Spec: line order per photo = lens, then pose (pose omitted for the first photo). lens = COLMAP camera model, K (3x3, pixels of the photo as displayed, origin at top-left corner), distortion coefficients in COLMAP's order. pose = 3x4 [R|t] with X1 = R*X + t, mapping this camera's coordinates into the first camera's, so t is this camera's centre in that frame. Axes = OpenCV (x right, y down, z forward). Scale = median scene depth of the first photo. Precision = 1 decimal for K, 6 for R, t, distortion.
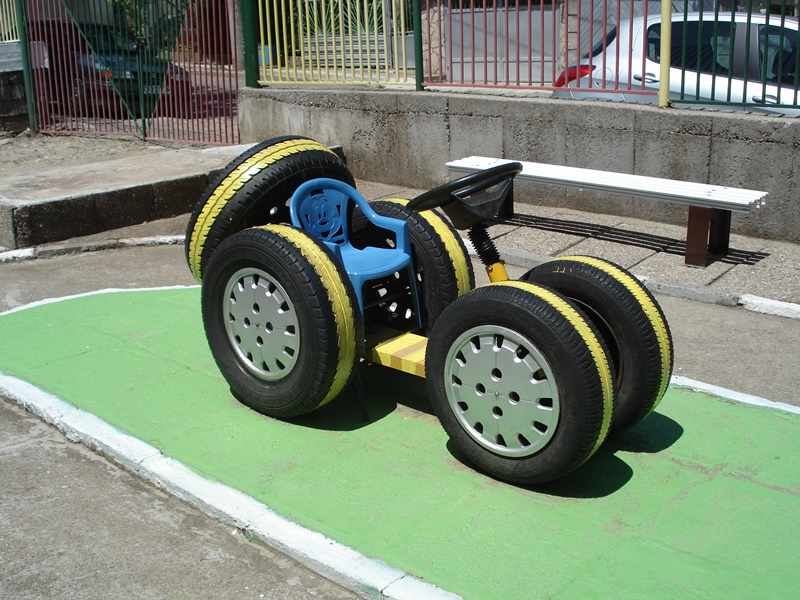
lens RADIAL K [[881.3, 0, 390.3], [0, 881.3, 298.6], [0, 0, 1]] dist [-0.068309, -0.097754]
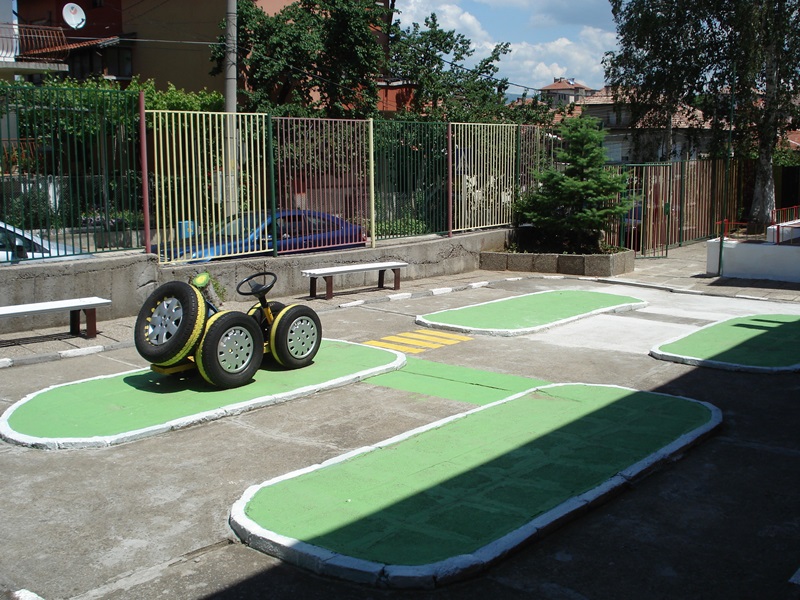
lens RADIAL K [[881.3, 0, 390.3], [0, 881.3, 298.6], [0, 0, 1]] dist [-0.068309, -0.097754]
pose [[-0.029727, -0.131179, 0.990913, -1.544674], [0.291935, 0.946988, 0.134122, -0.184578], [-0.955976, 0.293269, 0.010145, 0.309742]]
